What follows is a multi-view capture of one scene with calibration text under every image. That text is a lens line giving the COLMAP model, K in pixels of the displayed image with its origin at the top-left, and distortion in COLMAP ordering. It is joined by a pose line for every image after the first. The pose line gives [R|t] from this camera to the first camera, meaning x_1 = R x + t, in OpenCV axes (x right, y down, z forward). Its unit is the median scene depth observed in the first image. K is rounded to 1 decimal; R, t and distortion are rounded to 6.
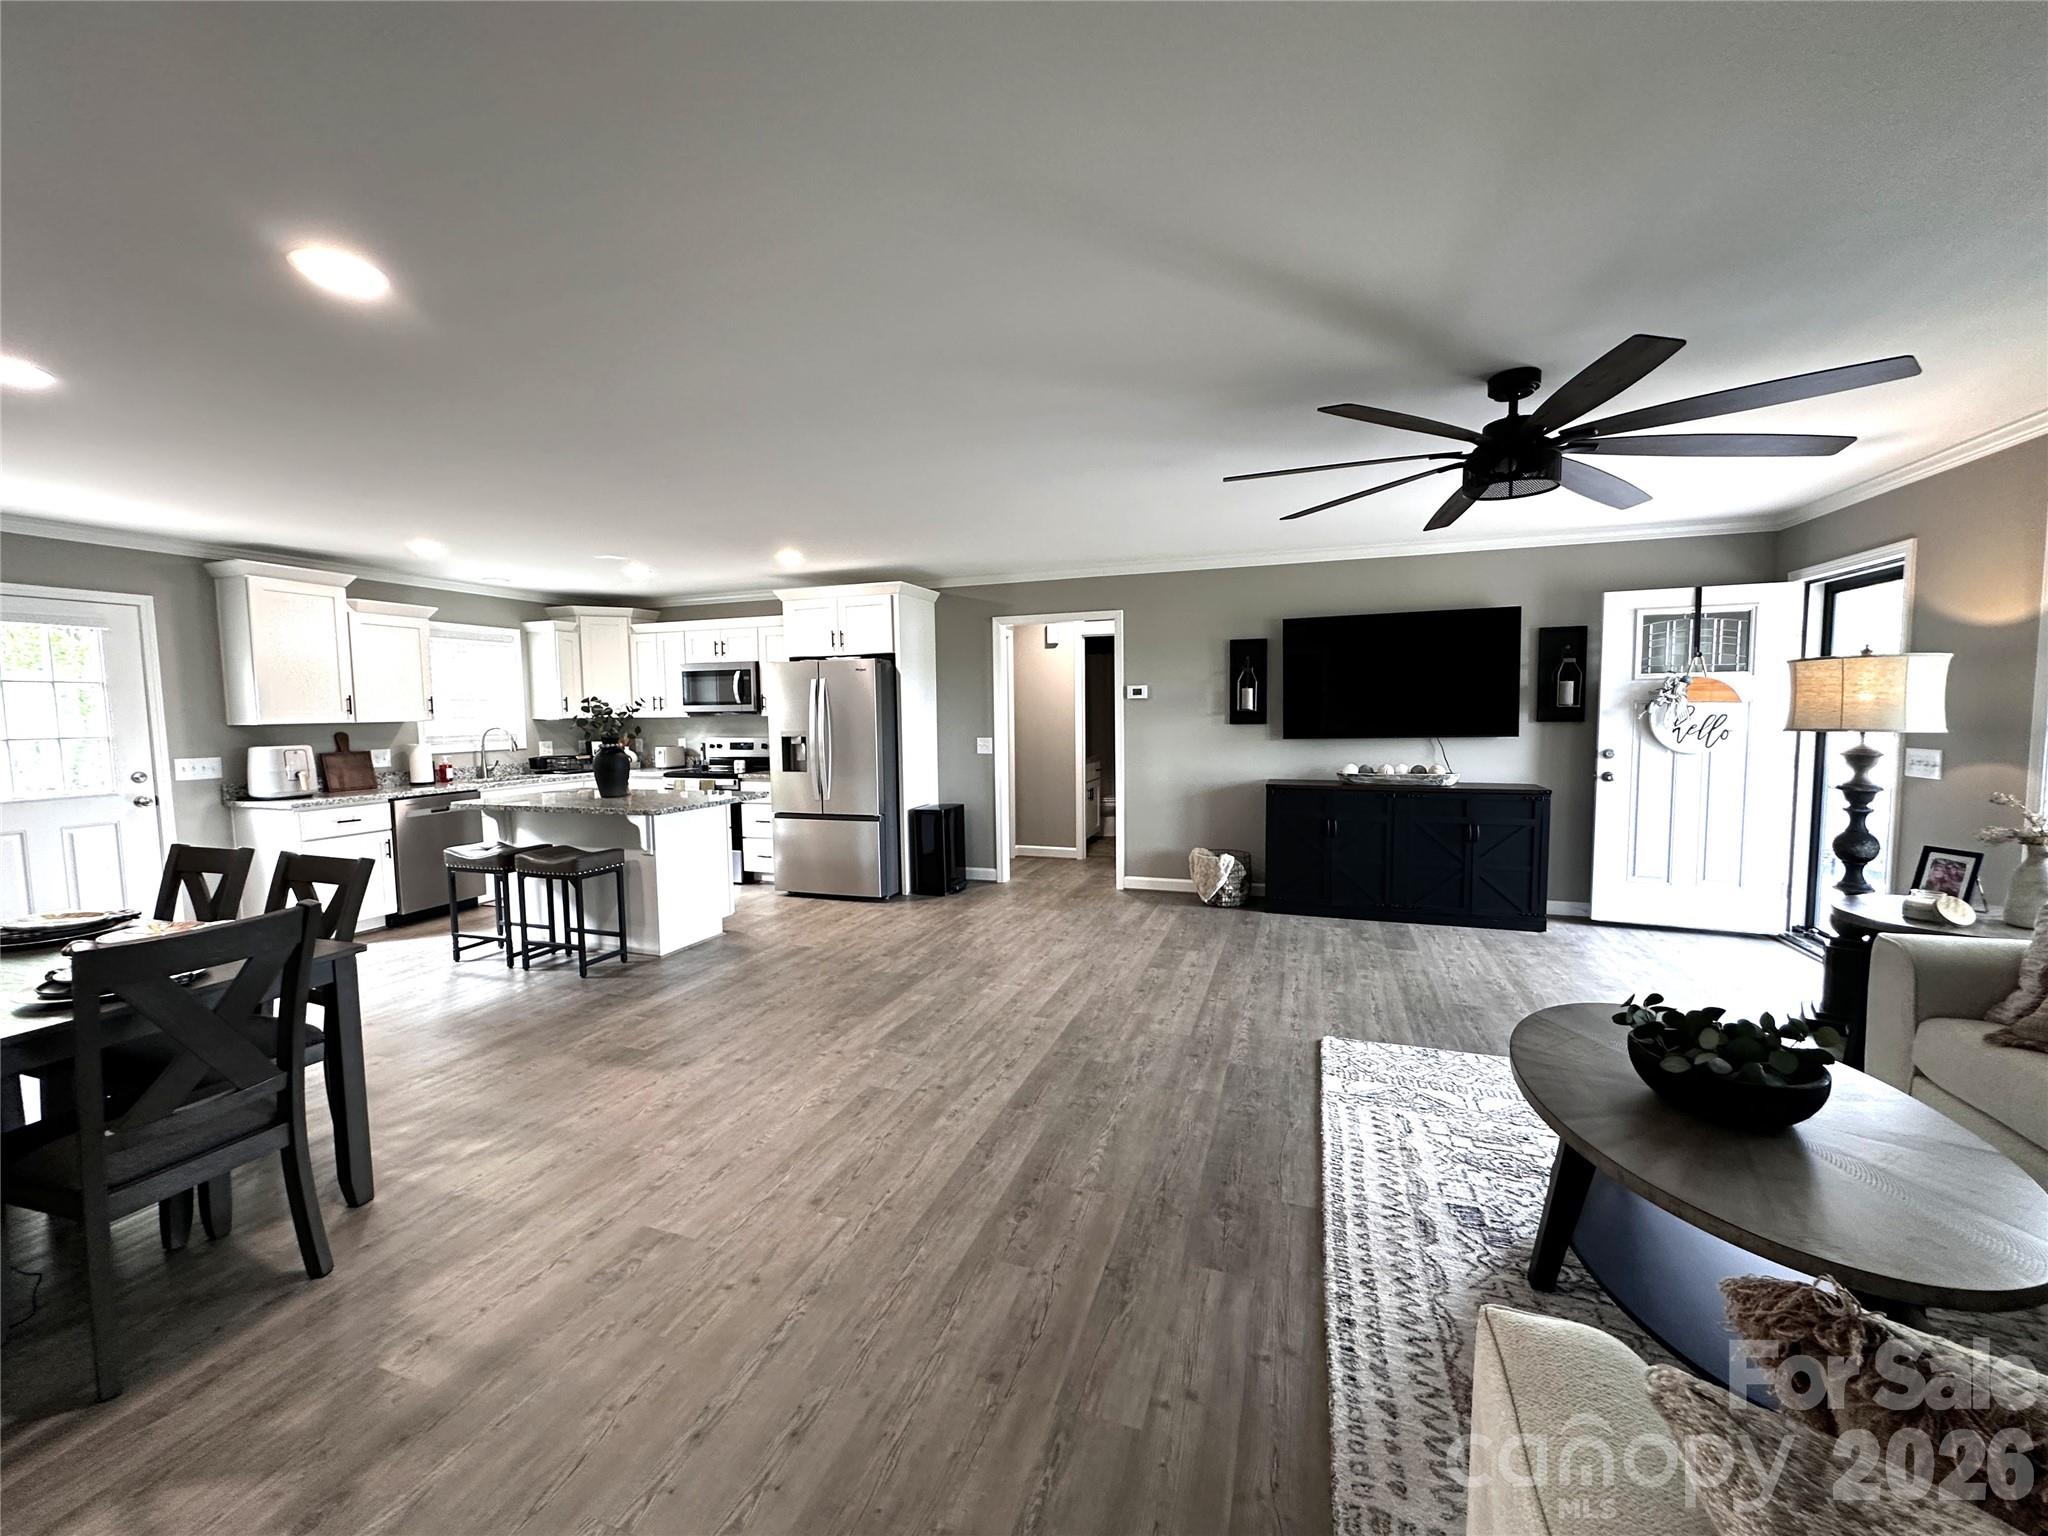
lens RADIAL K [[829.0, 0, 1024.0], [0, 829.0, 768.0], [0, 0, 1]] dist [0.000147, -0.000041]
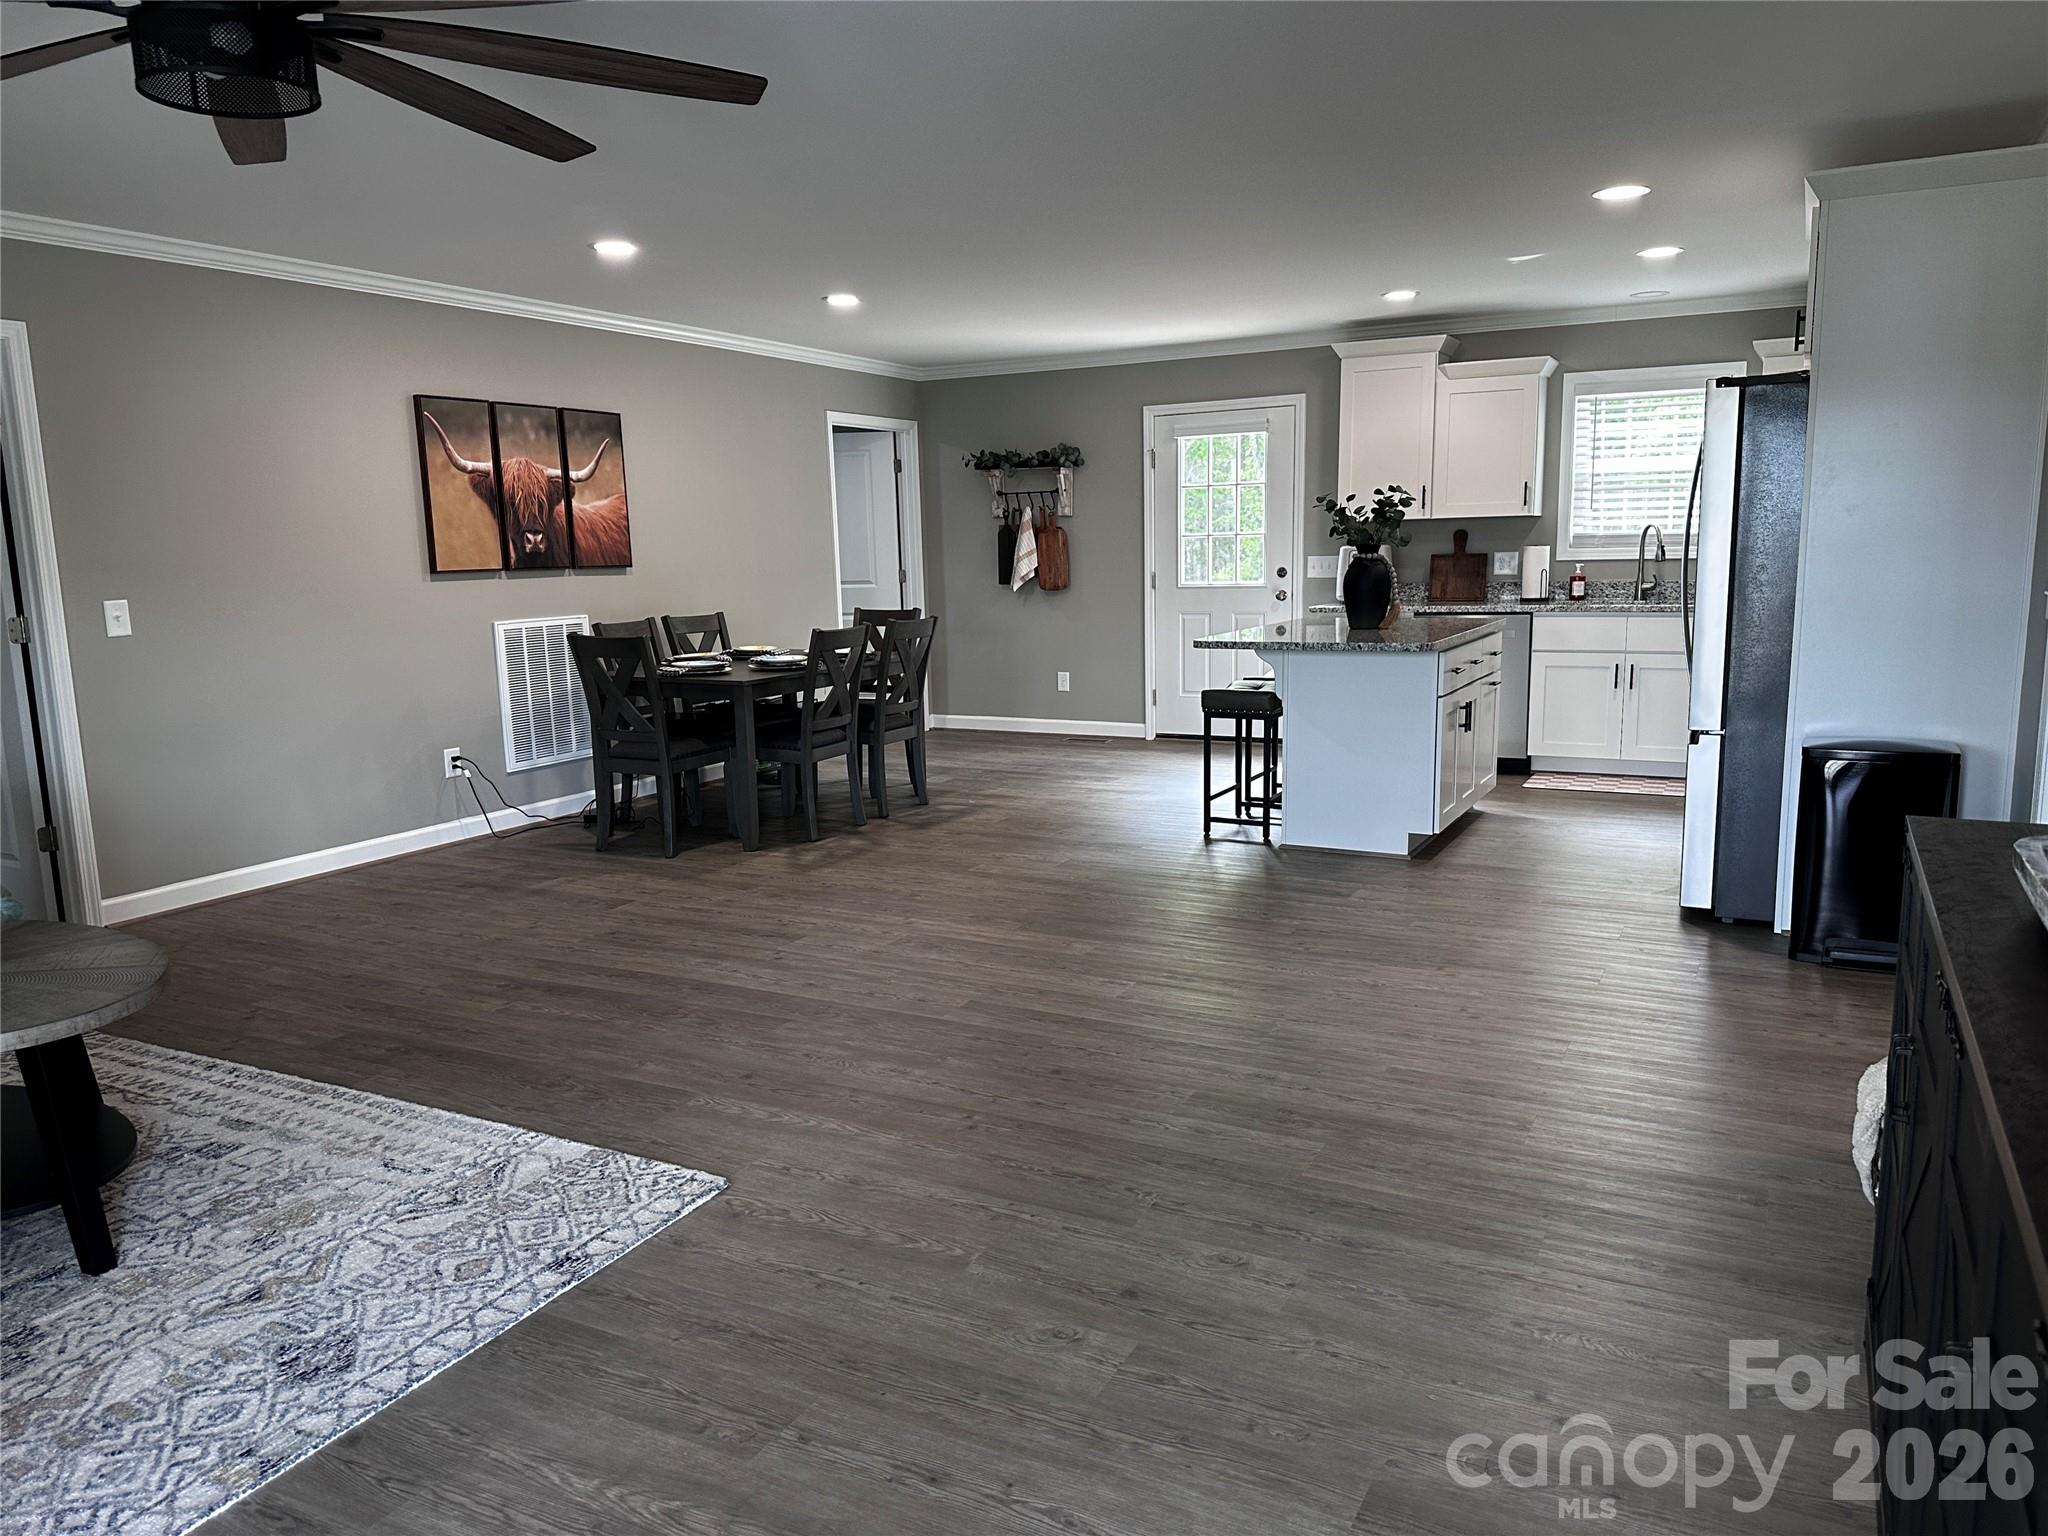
lens RADIAL K [[1438.4, 0, 1024.0], [0, 1438.4, 768.0], [0, 0, 1]] dist [0.132634, -0.222677]
pose [[-0.155102, 0.175483, -0.972188, 0.891966], [-0.046599, 0.981702, 0.184635, -0.072383], [0.986799, 0.073940, -0.144087, 0.997773]]
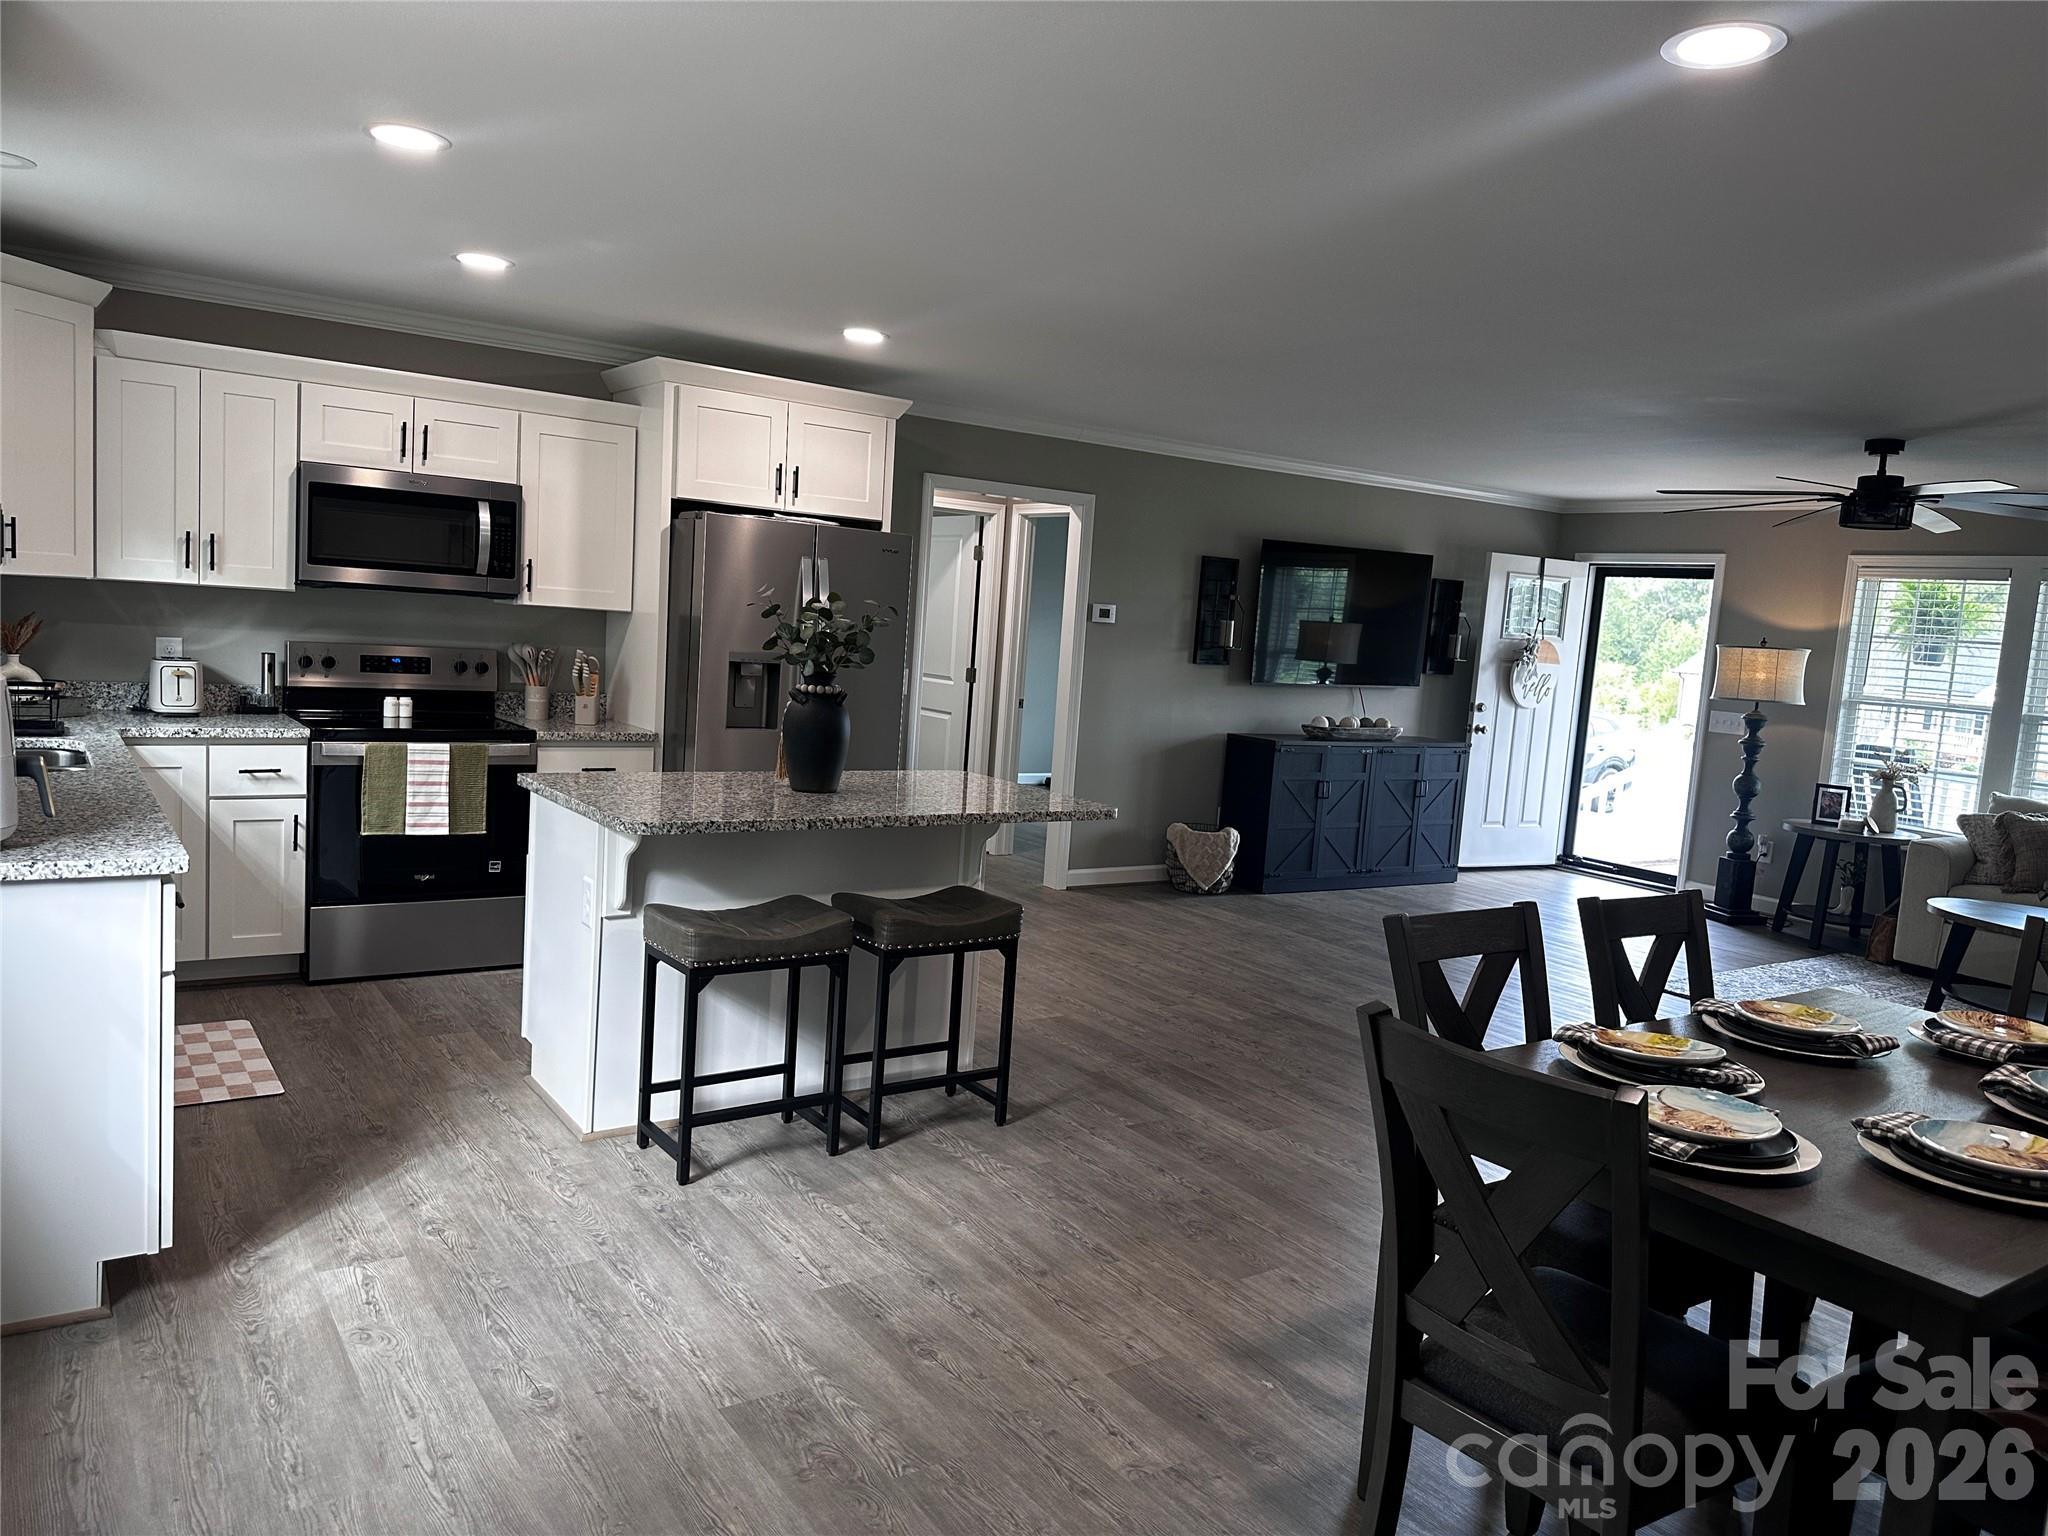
lens RADIAL K [[1417.7, 0, 1024.0], [0, 1417.7, 768.0], [0, 0, 1]] dist [0.127918, -0.062464]
pose [[0.588263, -0.030491, 0.808095, -1.215810], [-0.016816, 0.998612, 0.049921, -0.024146], [-0.808495, -0.042955, 0.586933, 0.434979]]
